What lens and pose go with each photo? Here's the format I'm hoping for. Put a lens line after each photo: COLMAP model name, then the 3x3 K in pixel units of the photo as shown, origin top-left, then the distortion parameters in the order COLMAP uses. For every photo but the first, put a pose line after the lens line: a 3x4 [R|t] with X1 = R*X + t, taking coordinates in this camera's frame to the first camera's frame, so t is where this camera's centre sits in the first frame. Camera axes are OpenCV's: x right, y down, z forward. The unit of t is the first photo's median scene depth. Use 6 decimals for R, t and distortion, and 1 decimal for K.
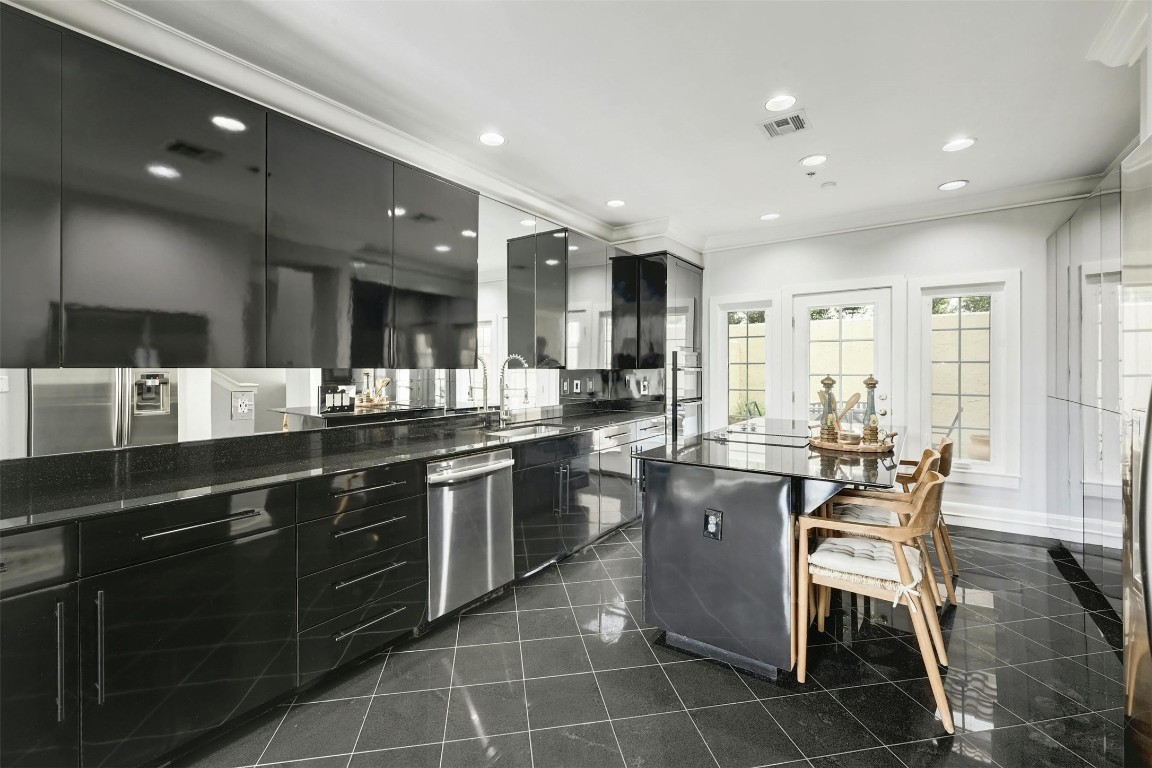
lens RADIAL K [[489.6, 0, 575.4], [0, 489.6, 370.8], [0, 0, 1]] dist [-0.011522, -0.000256]
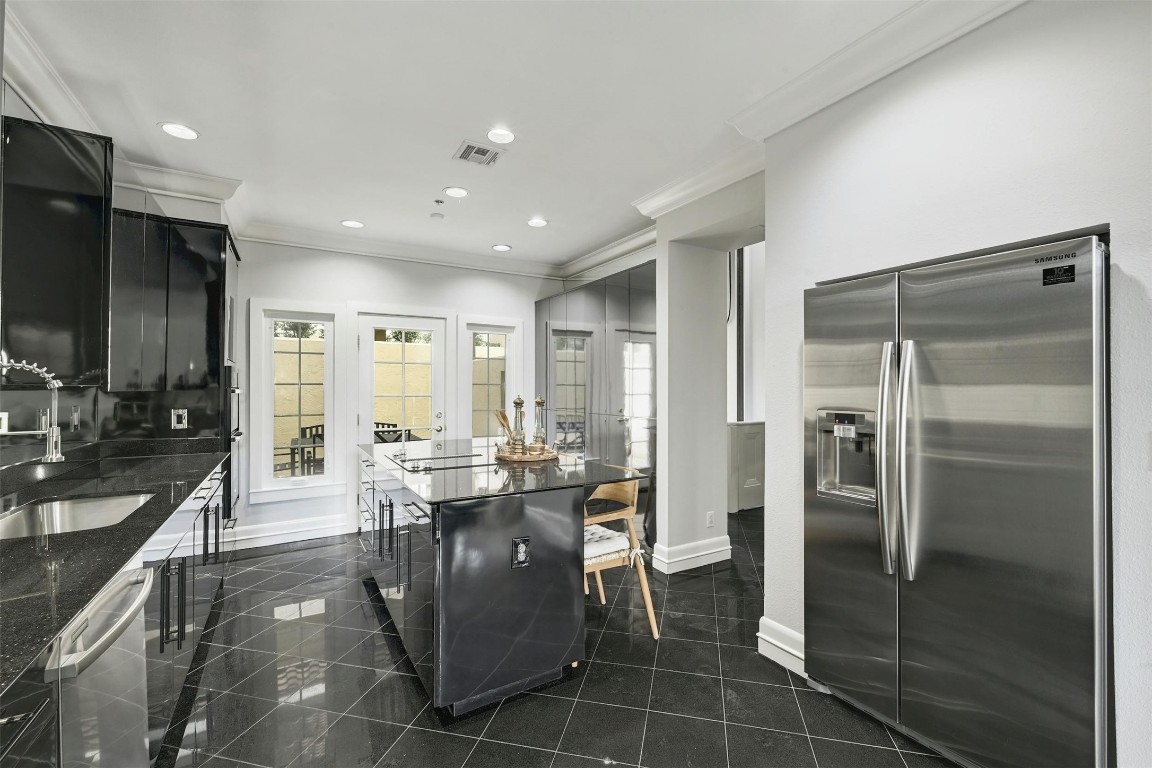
lens RADIAL K [[485.2, 0, 579.4], [0, 485.2, 387.3], [0, 0, 1]] dist [-0.002689, -0.000260]
pose [[0.401635, 0.005289, 0.915785, -0.249480], [0.003300, 0.999968, -0.007222, -0.001442], [-0.915794, 0.005923, 0.401605, 0.233561]]
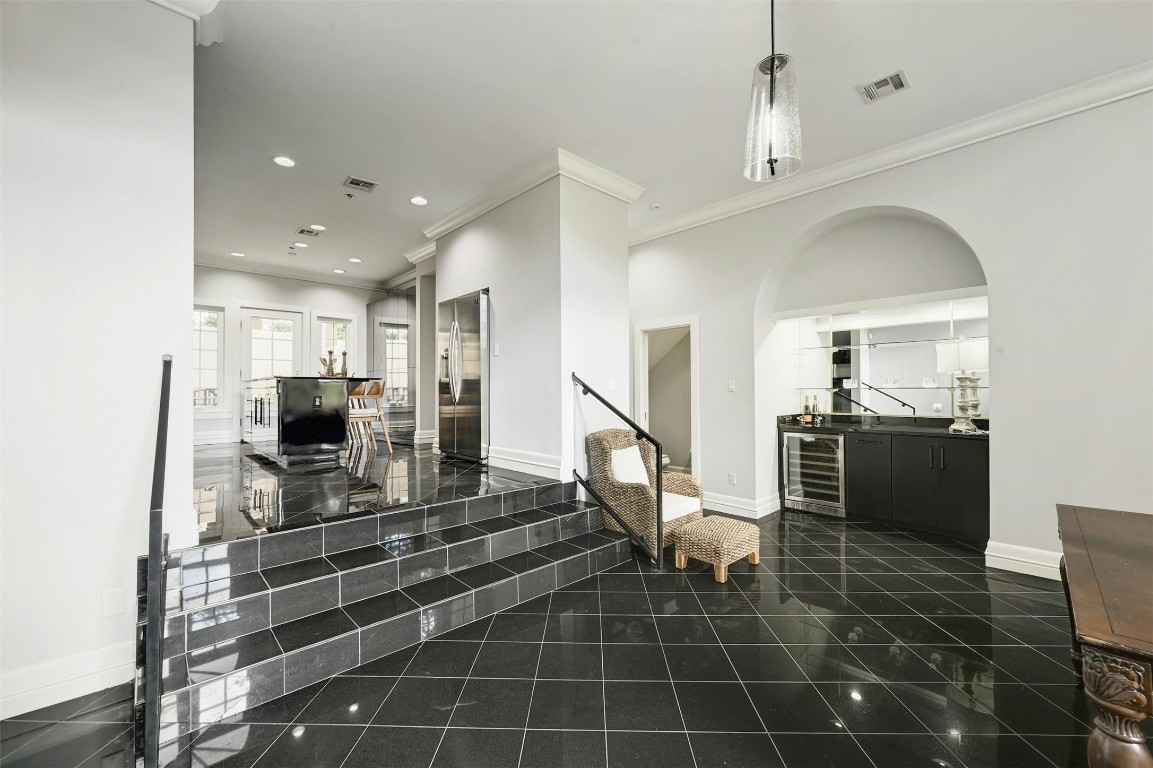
lens RADIAL K [[454.1, 0, 579.1], [0, 454.1, 386.5], [0, 0, 1]] dist [-0.001079, -0.000105]
pose [[0.186635, 0.010848, 0.982369, -0.779219], [0.006792, 0.999901, -0.012332, 0.124638], [-0.982406, 0.008973, 0.186543, -0.324384]]
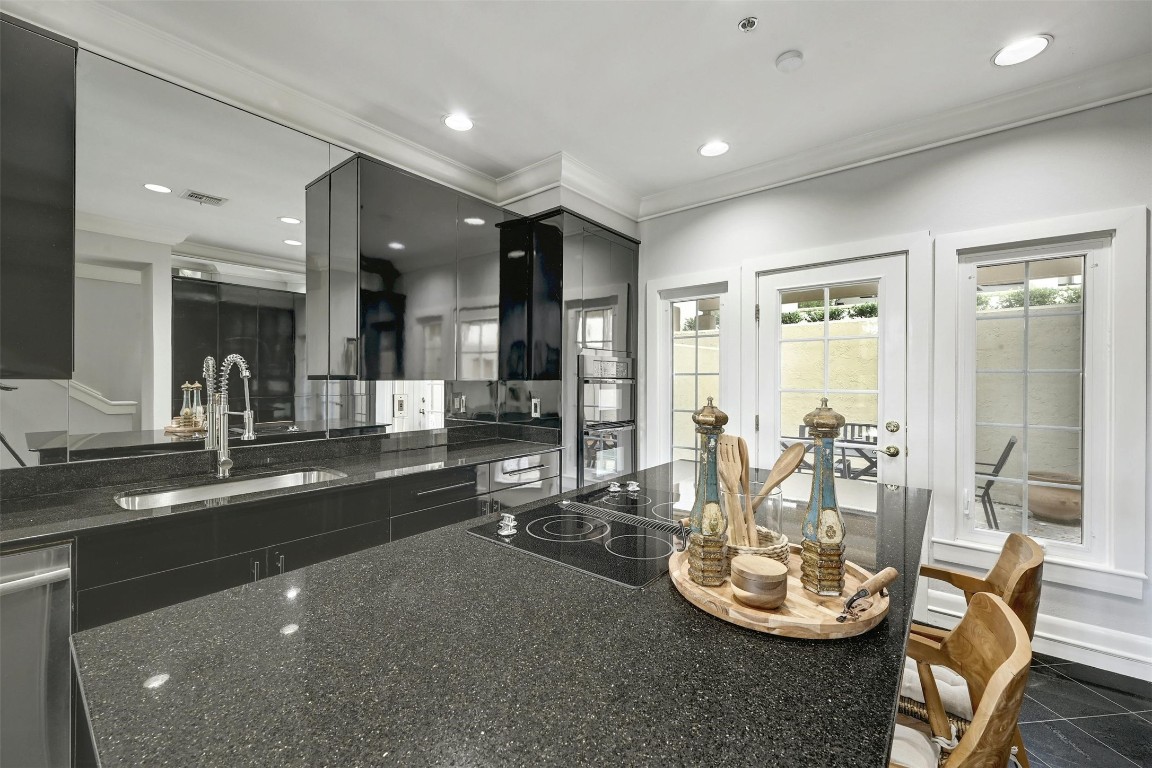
lens RADIAL K [[464.1, 0, 576.0], [0, 464.1, 384.0], [0, 0, 1]] dist [-0.001753, -0.000139]
pose [[0.998079, 0.005708, -0.061685, 0.240581], [-0.005347, 0.999968, 0.006011, -0.003297], [0.061717, -0.005670, 0.998078, 0.347807]]
